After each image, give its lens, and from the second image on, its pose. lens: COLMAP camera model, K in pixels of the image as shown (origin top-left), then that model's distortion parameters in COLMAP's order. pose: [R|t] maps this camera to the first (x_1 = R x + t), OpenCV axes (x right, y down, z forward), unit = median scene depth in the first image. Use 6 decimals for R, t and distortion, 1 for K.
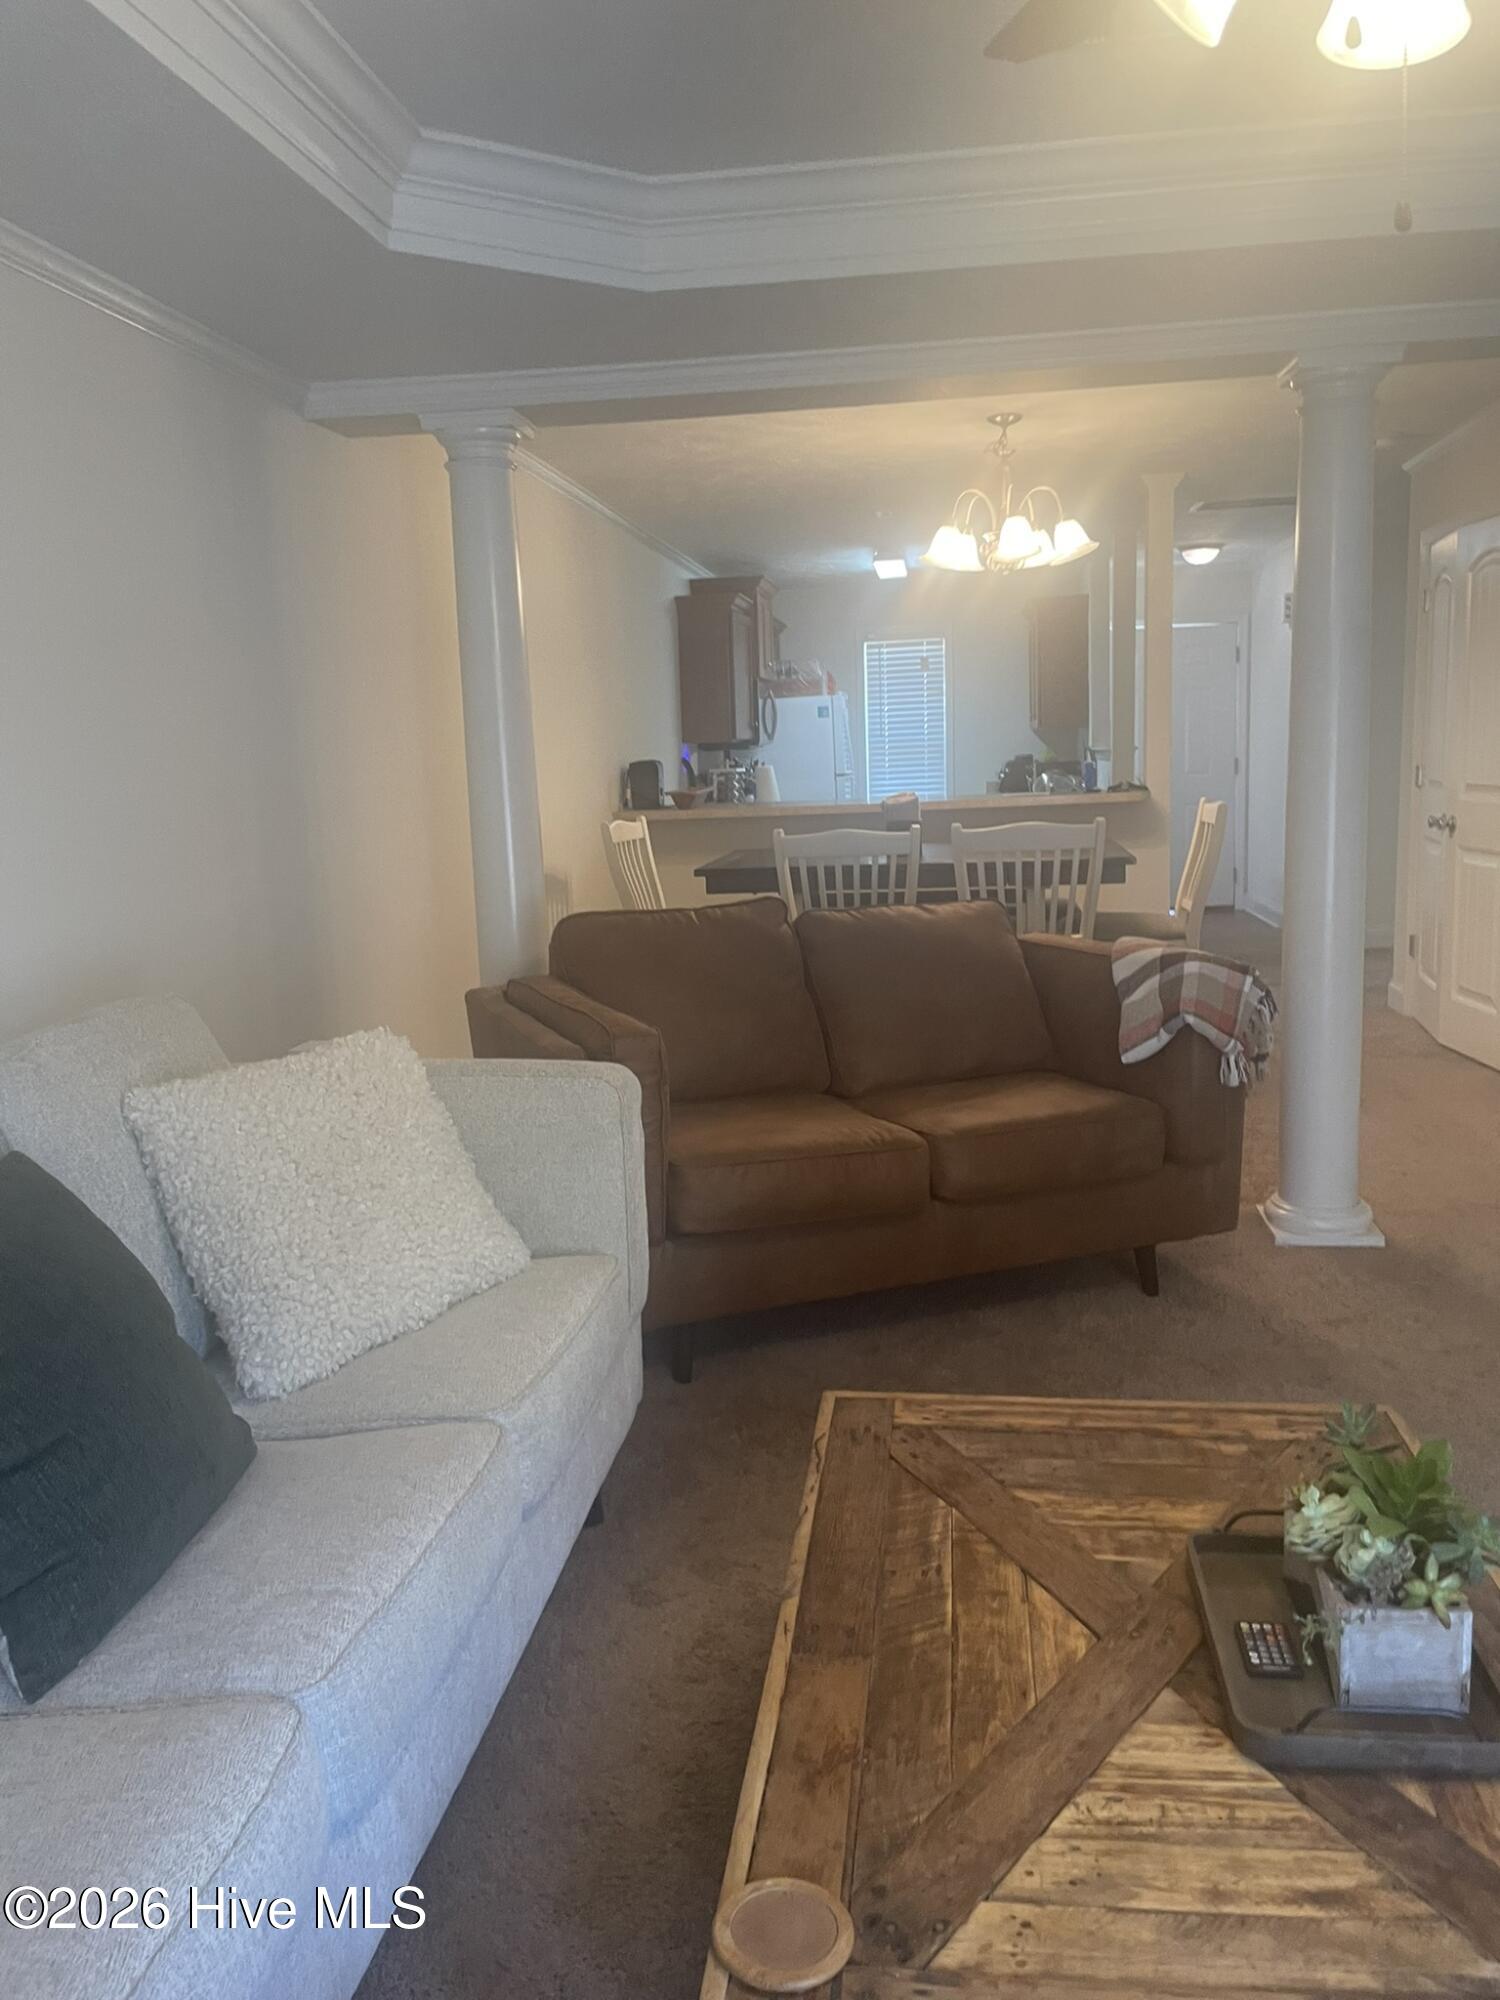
lens RADIAL K [[1511.4, 0, 750.0], [0, 1511.4, 1000.0], [0, 0, 1]] dist [0.090522, -0.129406]
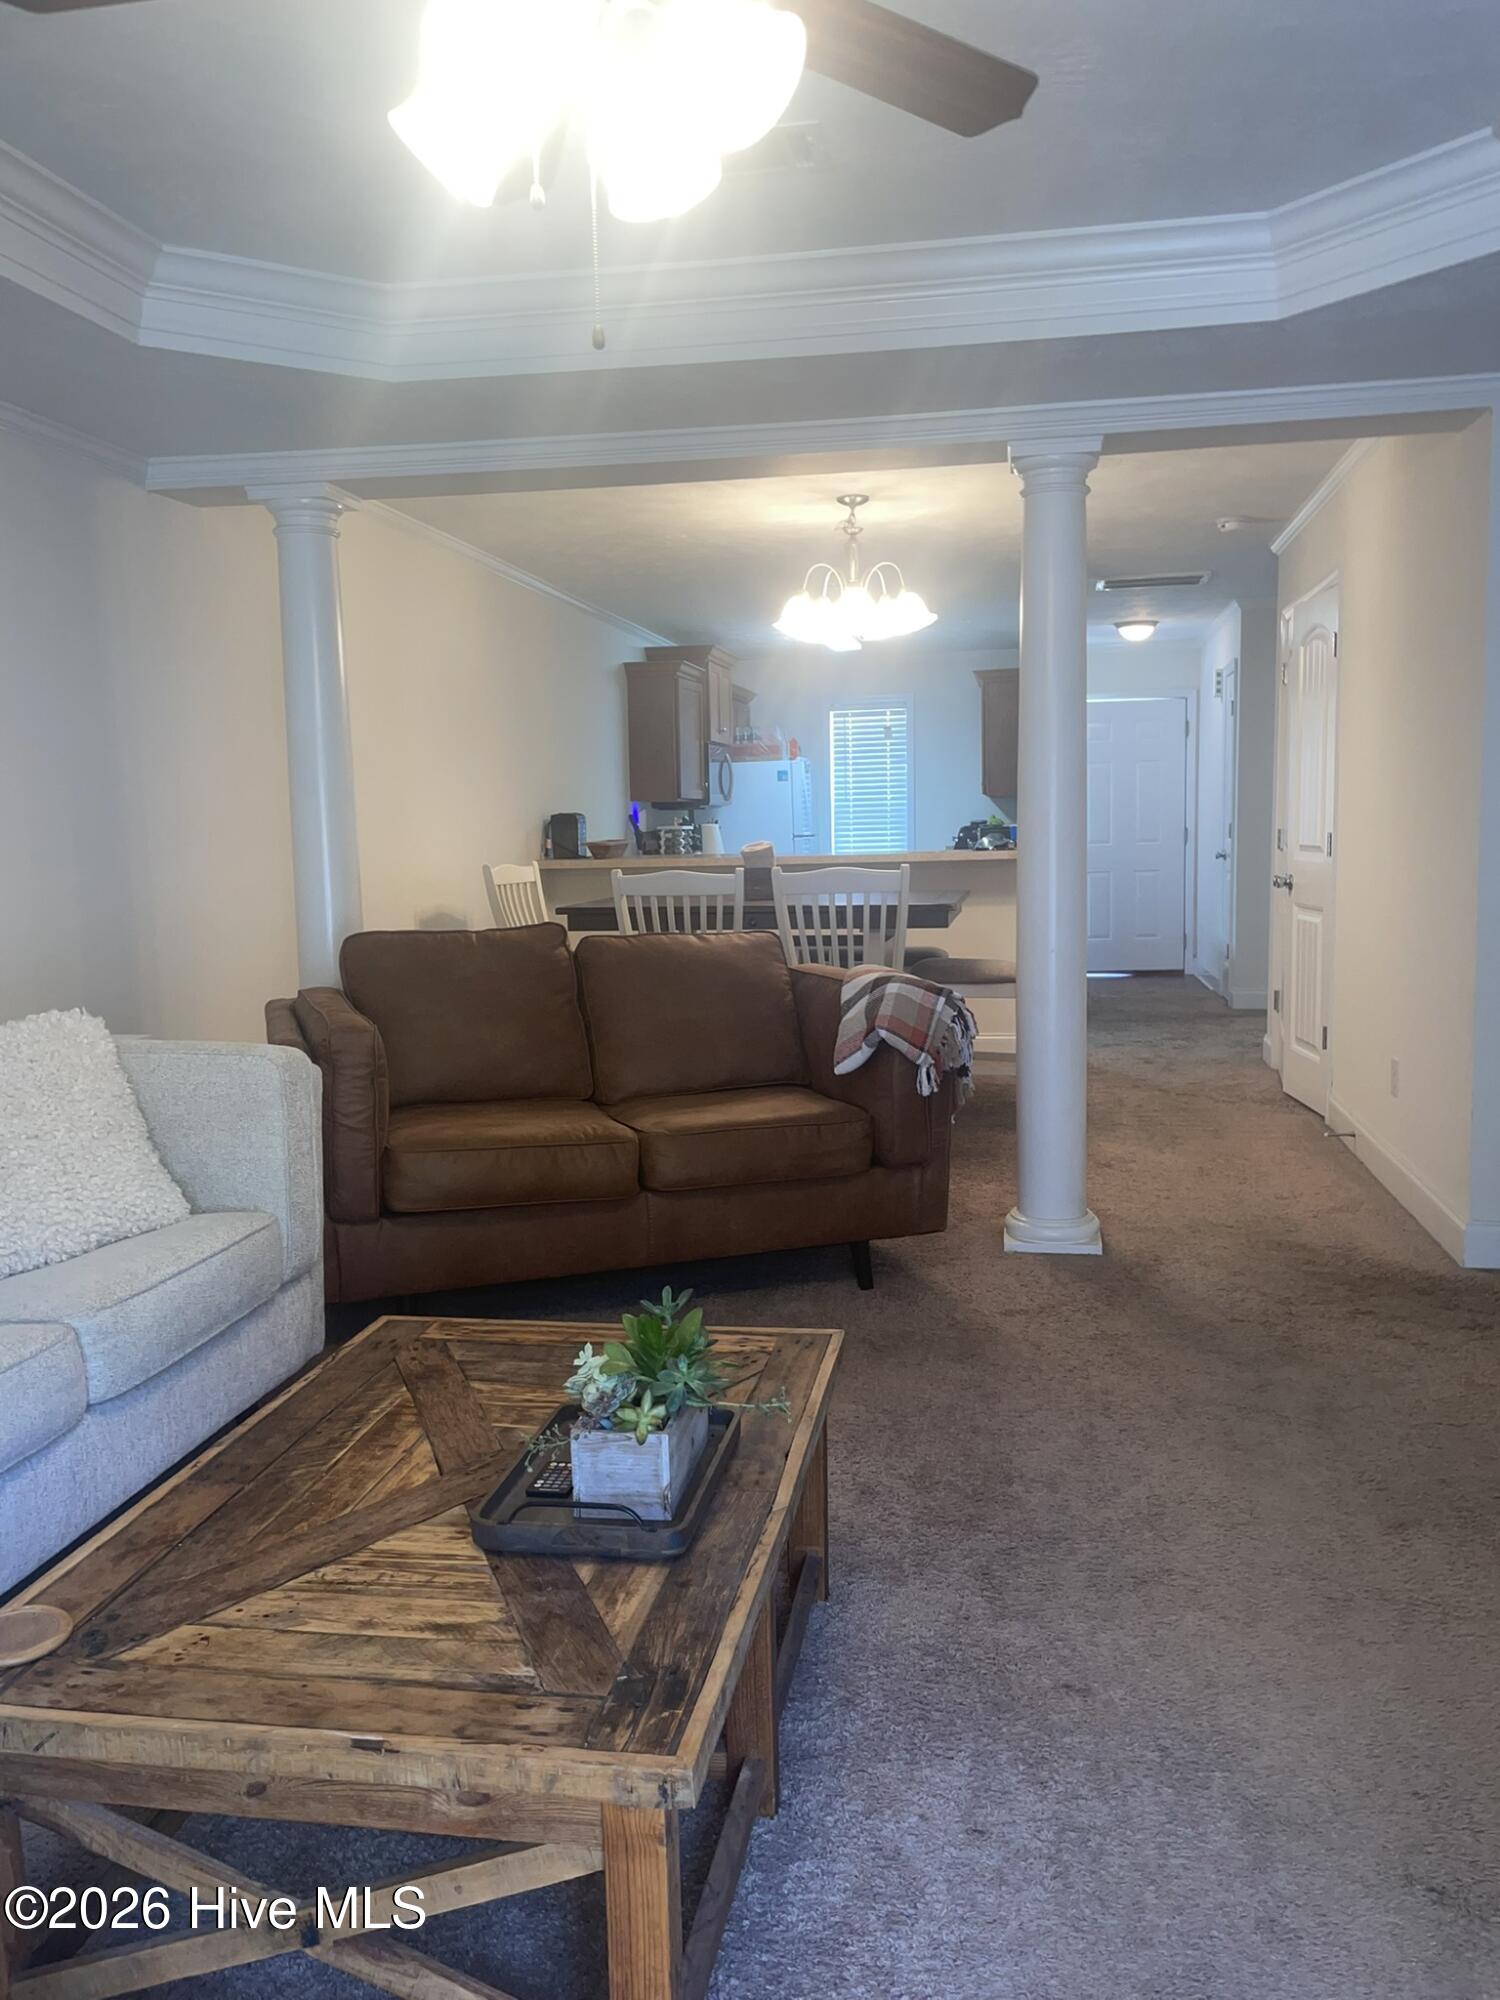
lens RADIAL K [[1511.2, 0, 775.4], [0, 1511.2, 1009.0], [0, 0, 1]] dist [0.085458, -0.122385]
pose [[0.999337, 0.020434, -0.030123, 0.246851], [-0.021673, 0.998908, -0.041394, 0.042660], [0.029245, 0.042019, 0.998689, -0.105246]]
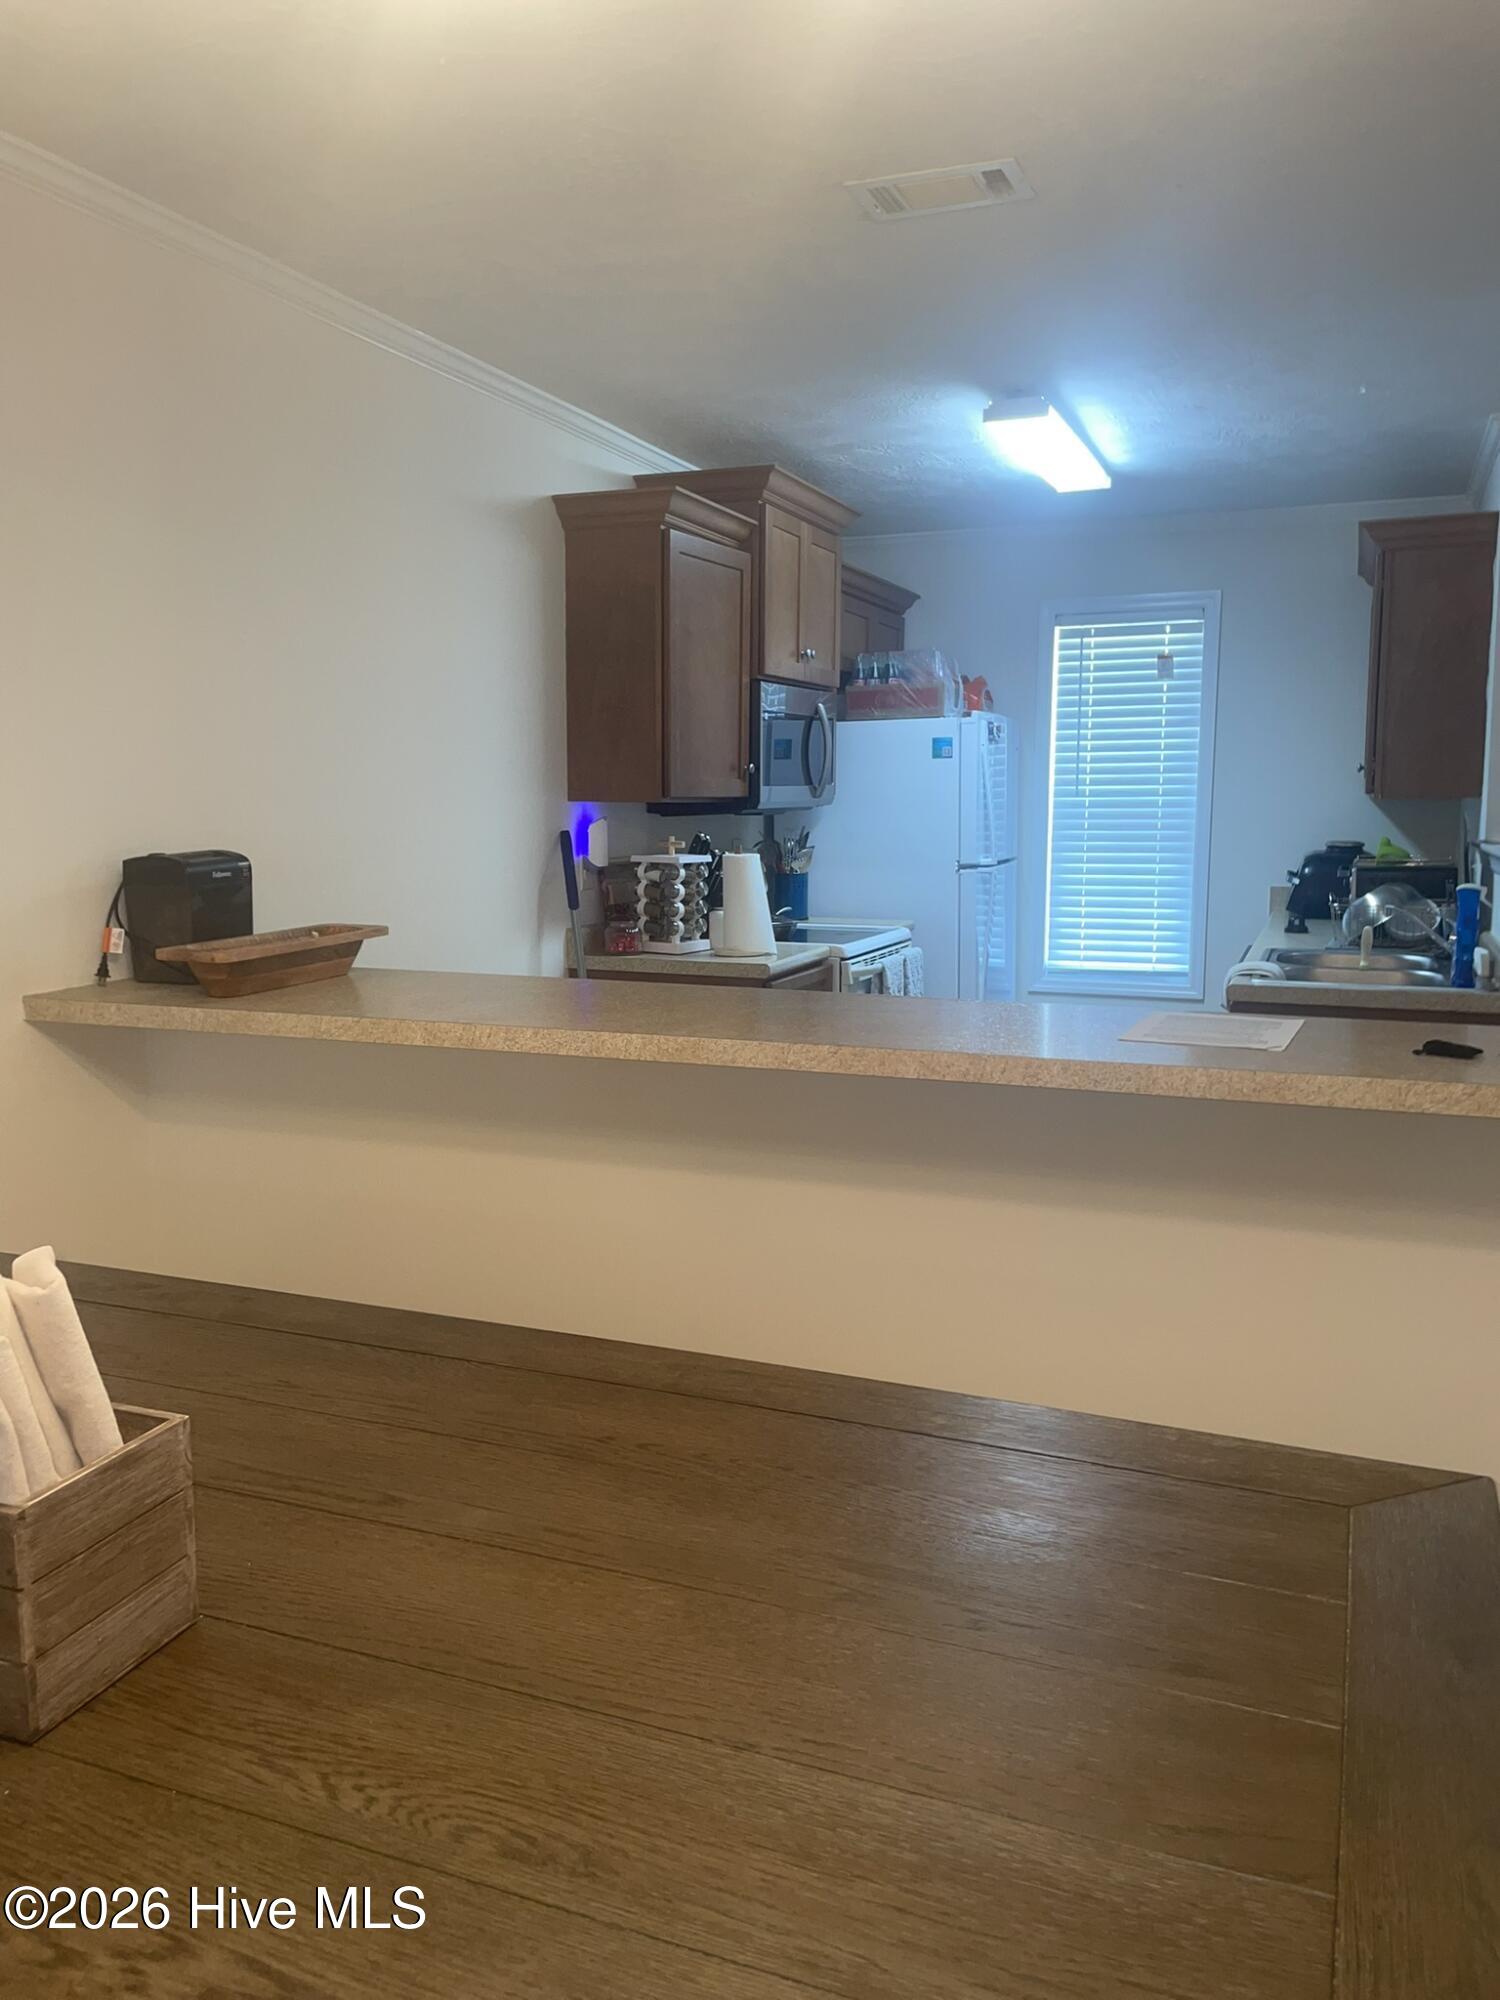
lens RADIAL K [[1505.0, 0, 717.0], [0, 1505.0, 999.1], [0, 0, 1]] dist [0.078287, -0.118948]
pose [[0.966286, 0.071284, -0.247407, 0.347042], [-0.076341, 0.997022, -0.010899, -0.284088], [0.245894, 0.029419, 0.968850, 1.477161]]
